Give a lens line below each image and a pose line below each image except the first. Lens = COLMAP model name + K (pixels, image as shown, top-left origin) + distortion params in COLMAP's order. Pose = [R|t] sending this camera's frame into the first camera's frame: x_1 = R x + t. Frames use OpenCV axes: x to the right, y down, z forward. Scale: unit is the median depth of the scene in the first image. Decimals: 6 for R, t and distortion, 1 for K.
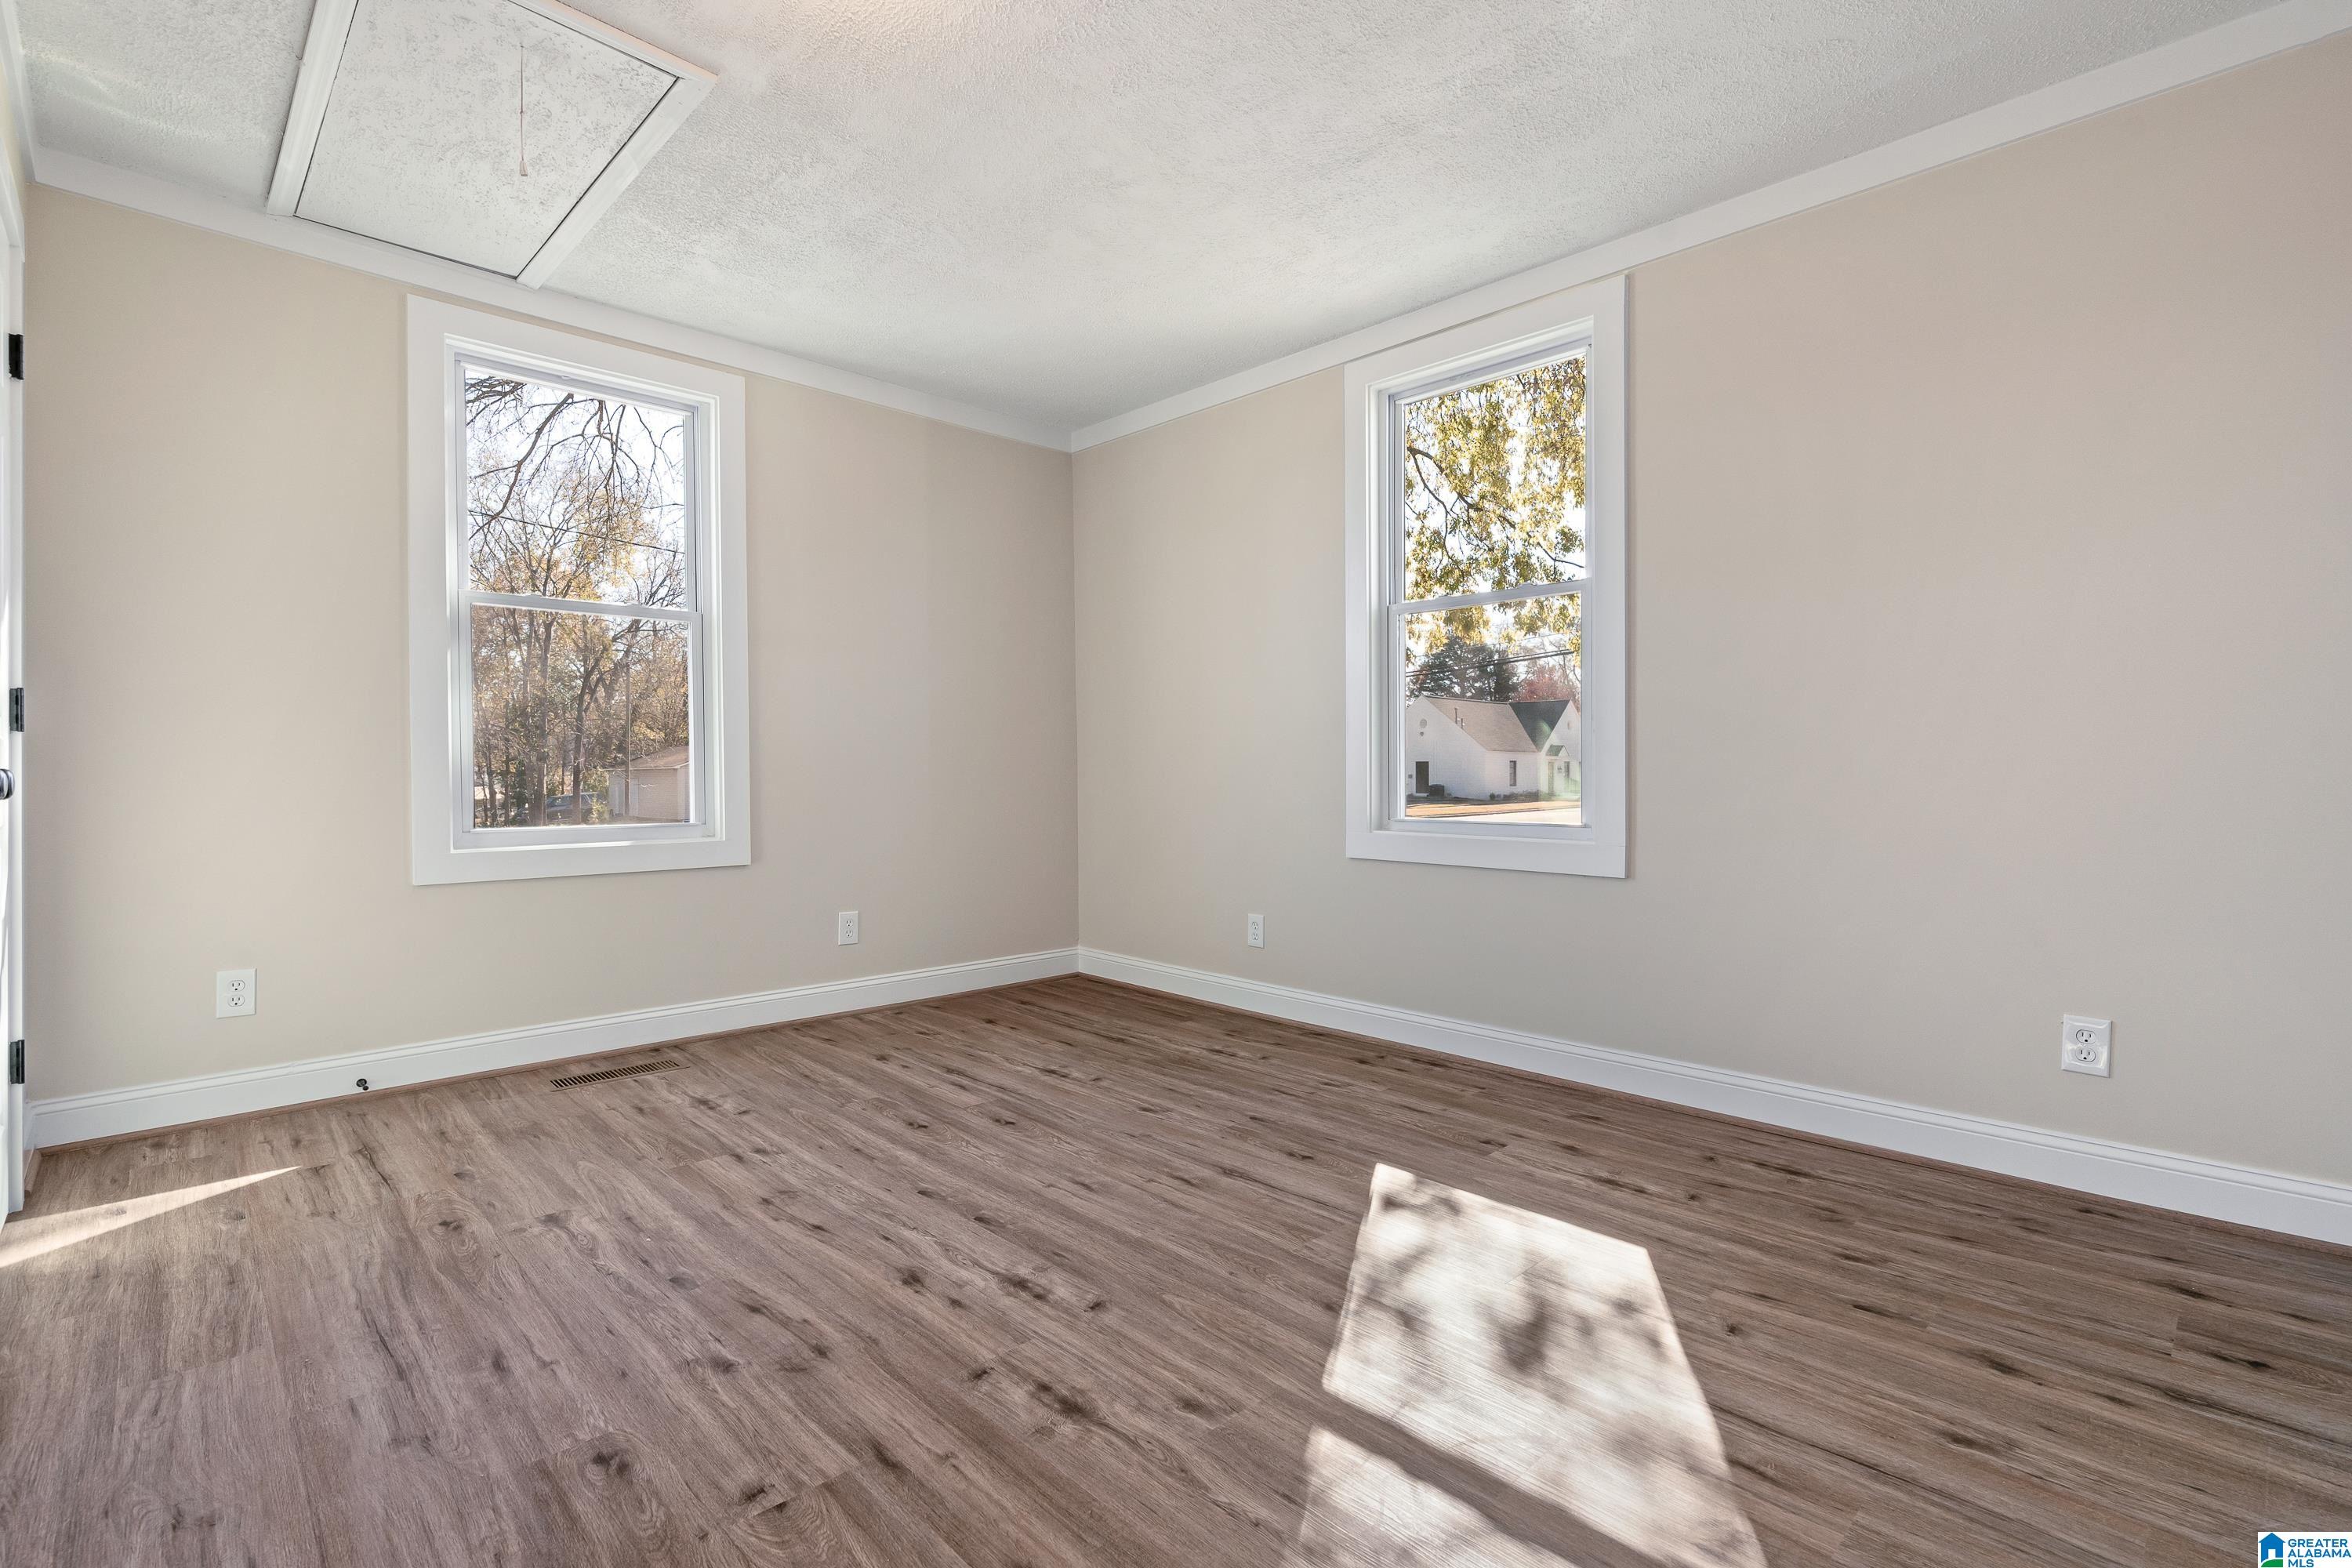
lens RADIAL K [[1071.5, 0, 1172.2], [0, 1071.5, 807.3], [0, 0, 1]] dist [-0.005232, 0.000254]
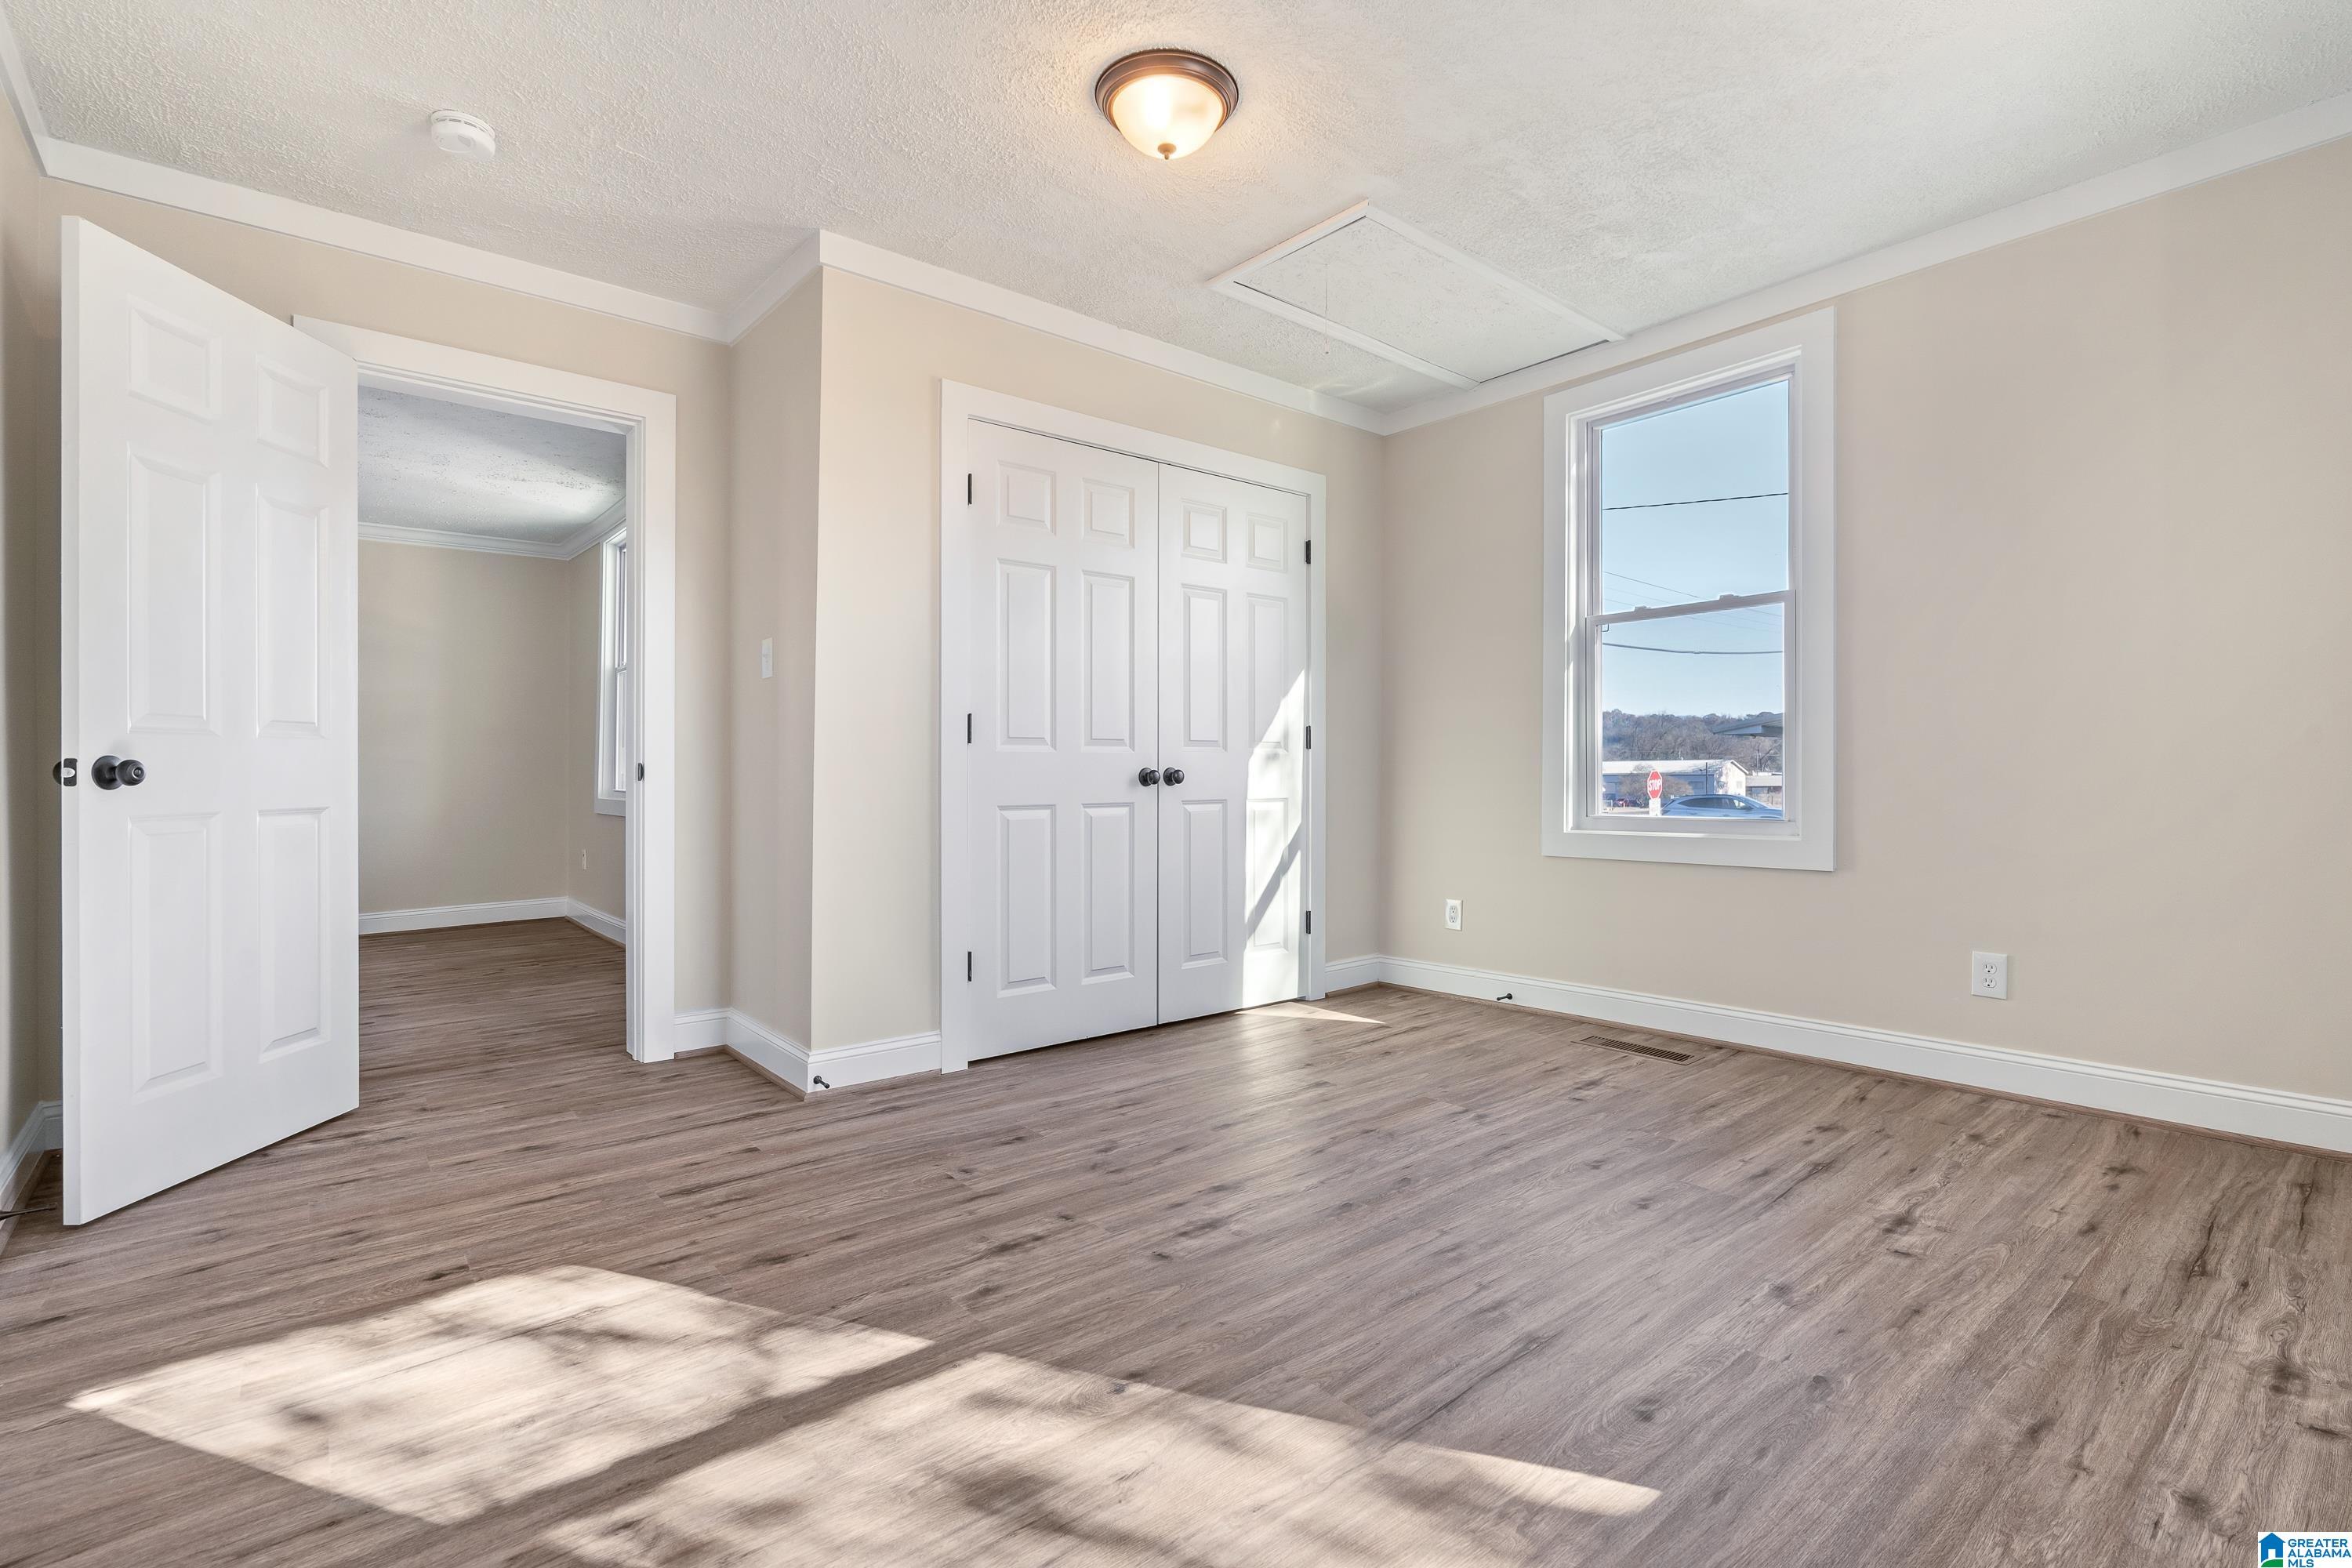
lens RADIAL K [[1091.3, 0, 1176.0], [0, 1091.3, 784.0], [0, 0, 1]] dist [0.000646, 0.000667]
pose [[-0.090840, 0.005476, -0.995850, 0.670093], [-0.020937, 0.999753, 0.007407, -0.012792], [0.995645, 0.021523, -0.090703, 0.722257]]
